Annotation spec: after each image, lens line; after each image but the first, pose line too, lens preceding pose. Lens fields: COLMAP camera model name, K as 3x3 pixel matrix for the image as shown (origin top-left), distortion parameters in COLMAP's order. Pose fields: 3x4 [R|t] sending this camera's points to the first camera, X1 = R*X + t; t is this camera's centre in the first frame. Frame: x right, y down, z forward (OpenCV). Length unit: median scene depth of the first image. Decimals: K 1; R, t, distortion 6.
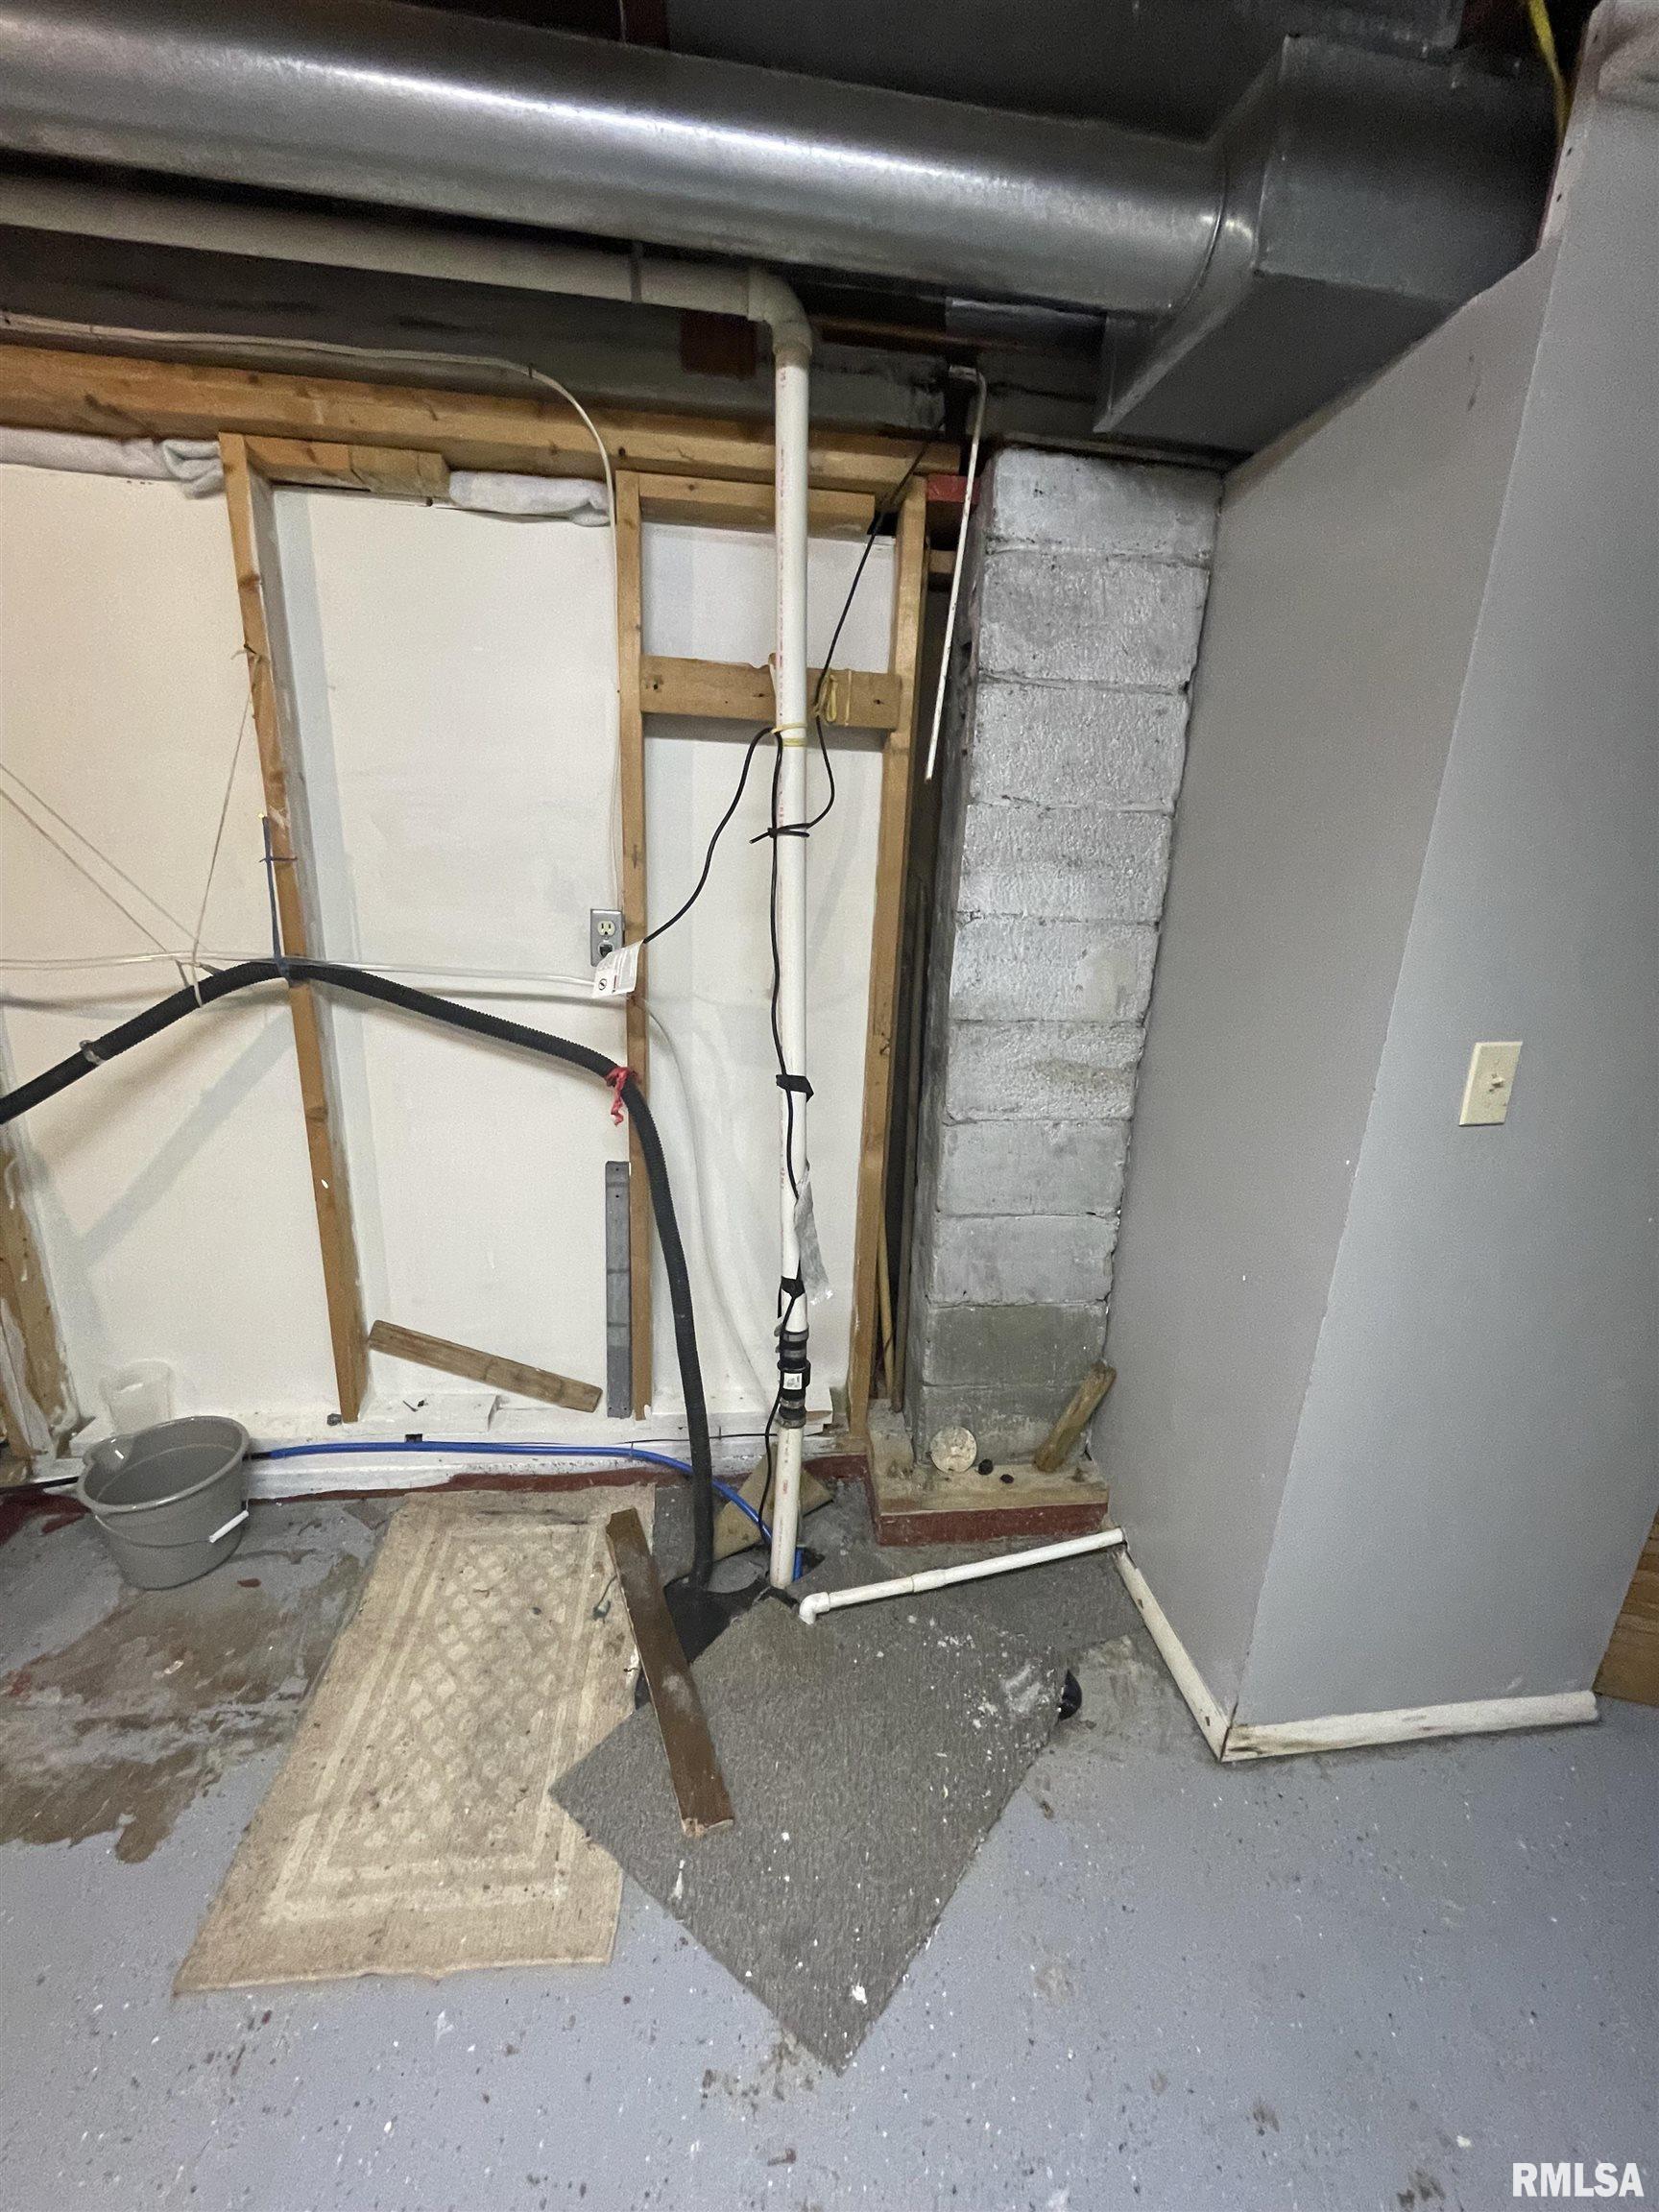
lens RADIAL K [[890.8, 0, 829.5], [0, 890.8, 1106.0], [0, 0, 1]] dist [-0.000556, -0.000085]
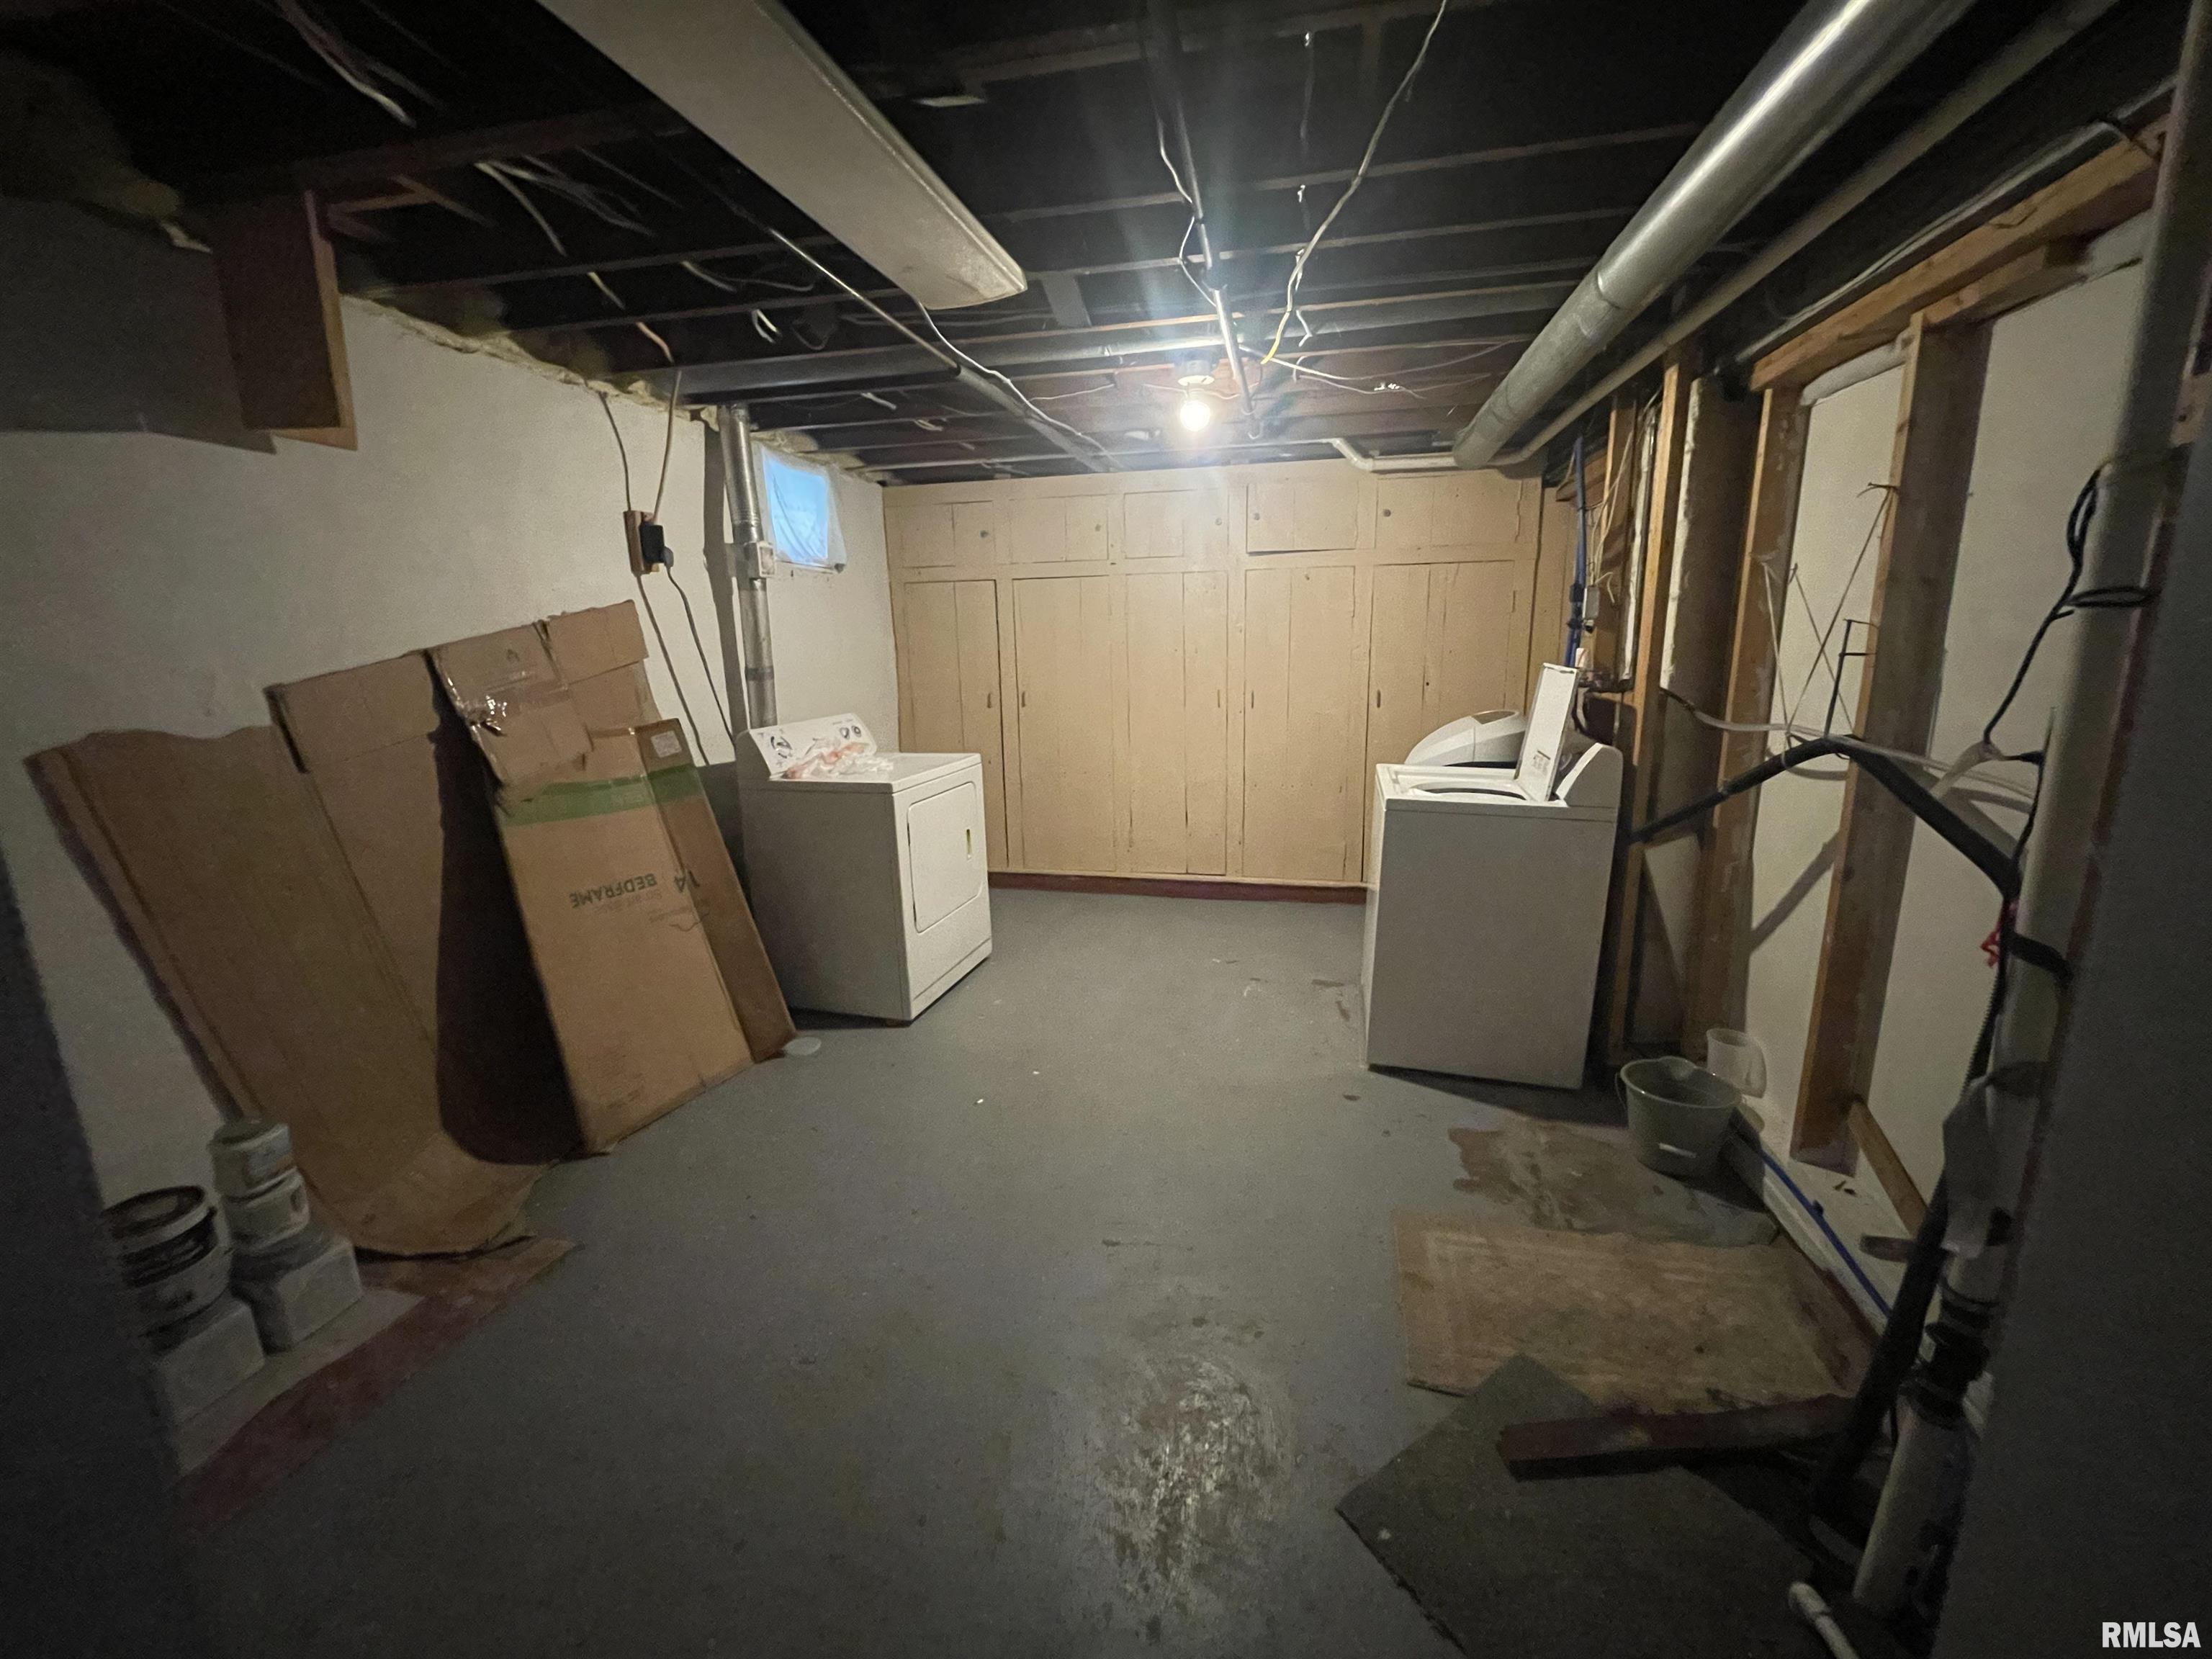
lens RADIAL K [[890.8, 0, 1106.0], [0, 890.8, 829.5], [0, 0, 1]] dist [-0.000556, -0.000085]
pose [[-0.336247, 0.162338, -0.927677, 0.878473], [-0.254913, 0.932573, 0.255591, -0.109156], [0.906619, 0.322419, -0.272192, 0.503538]]
